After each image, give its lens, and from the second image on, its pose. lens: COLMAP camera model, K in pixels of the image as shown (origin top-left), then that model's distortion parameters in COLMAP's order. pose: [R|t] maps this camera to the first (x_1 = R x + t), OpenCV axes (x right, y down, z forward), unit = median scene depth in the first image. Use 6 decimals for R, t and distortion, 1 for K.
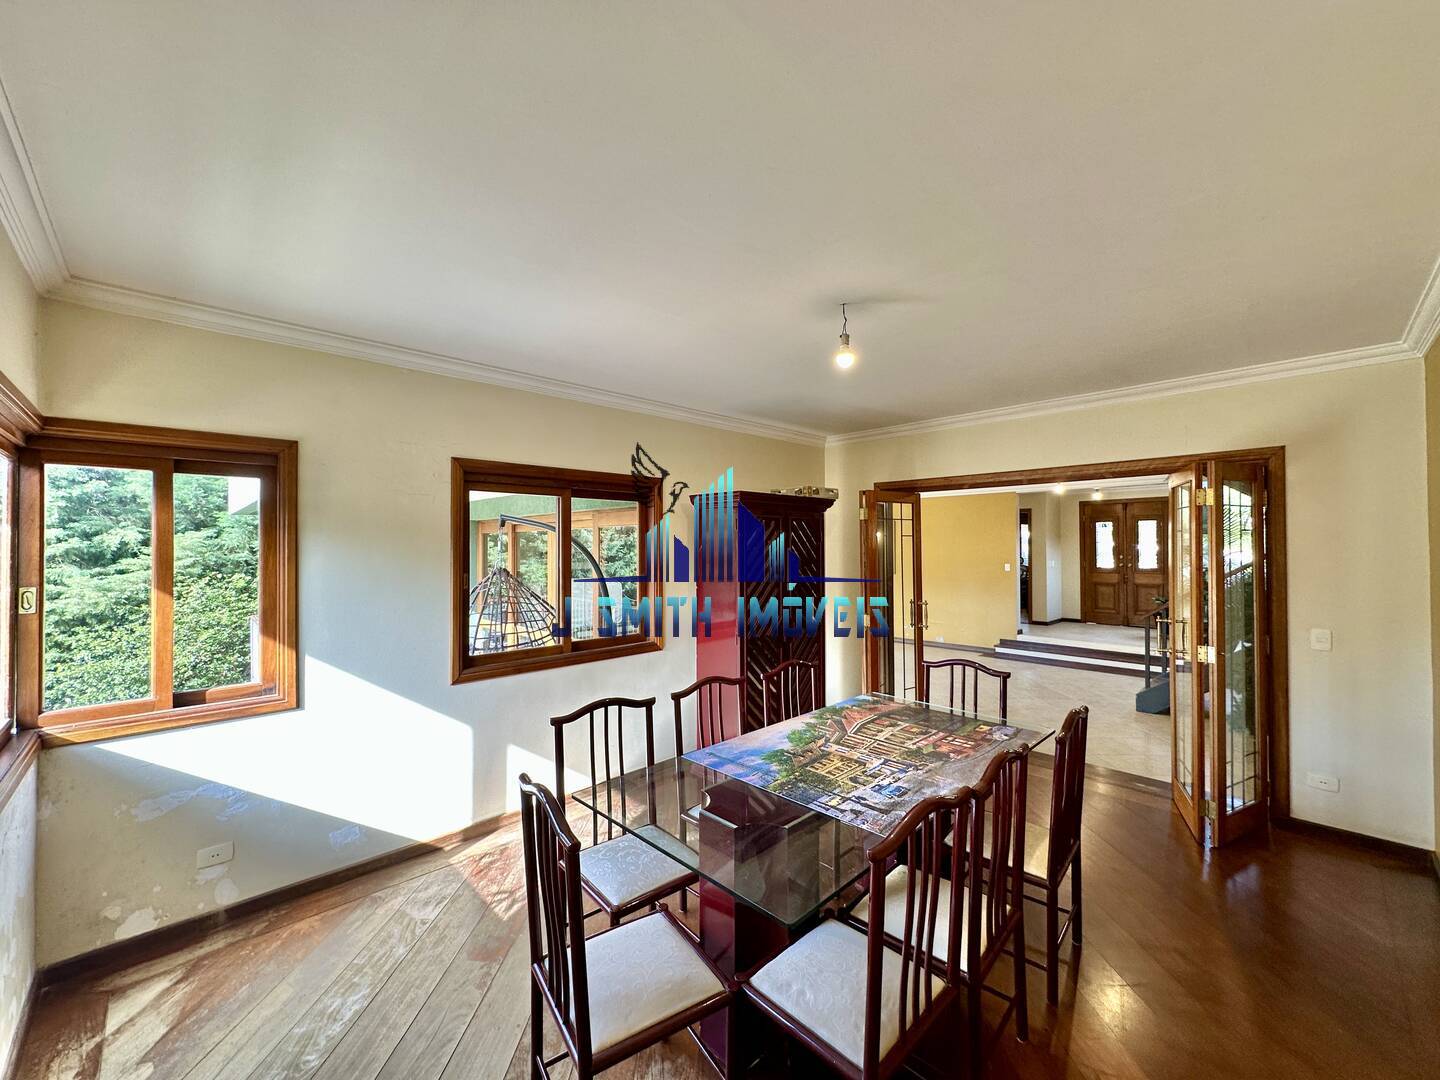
lens RADIAL K [[574.1, 0, 727.2], [0, 574.1, 534.6], [0, 0, 1]] dist [-0.005516, 0.000916]
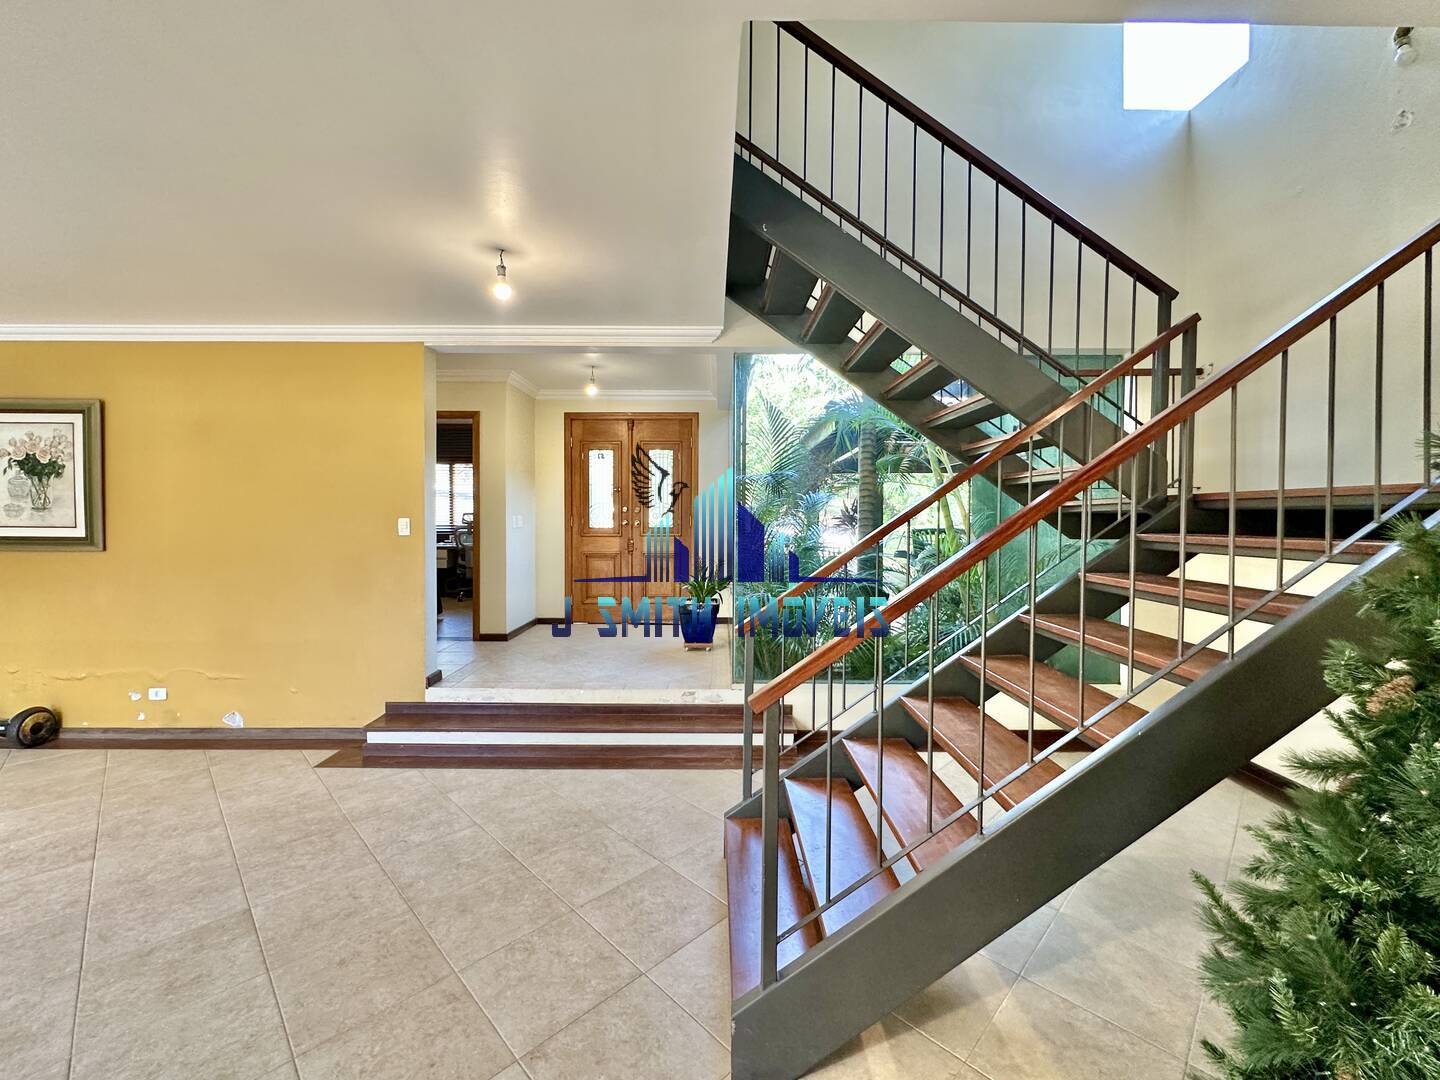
lens RADIAL K [[574.1, 0, 722.4], [0, 574.1, 527.6], [0, 0, 1]] dist [-0.005516, 0.000916]
pose [[0.686976, -0.011345, 0.726592, 0.322224], [-0.015330, 0.999429, 0.030099, 0.038726], [-0.726518, -0.031816, 0.686410, 0.514053]]
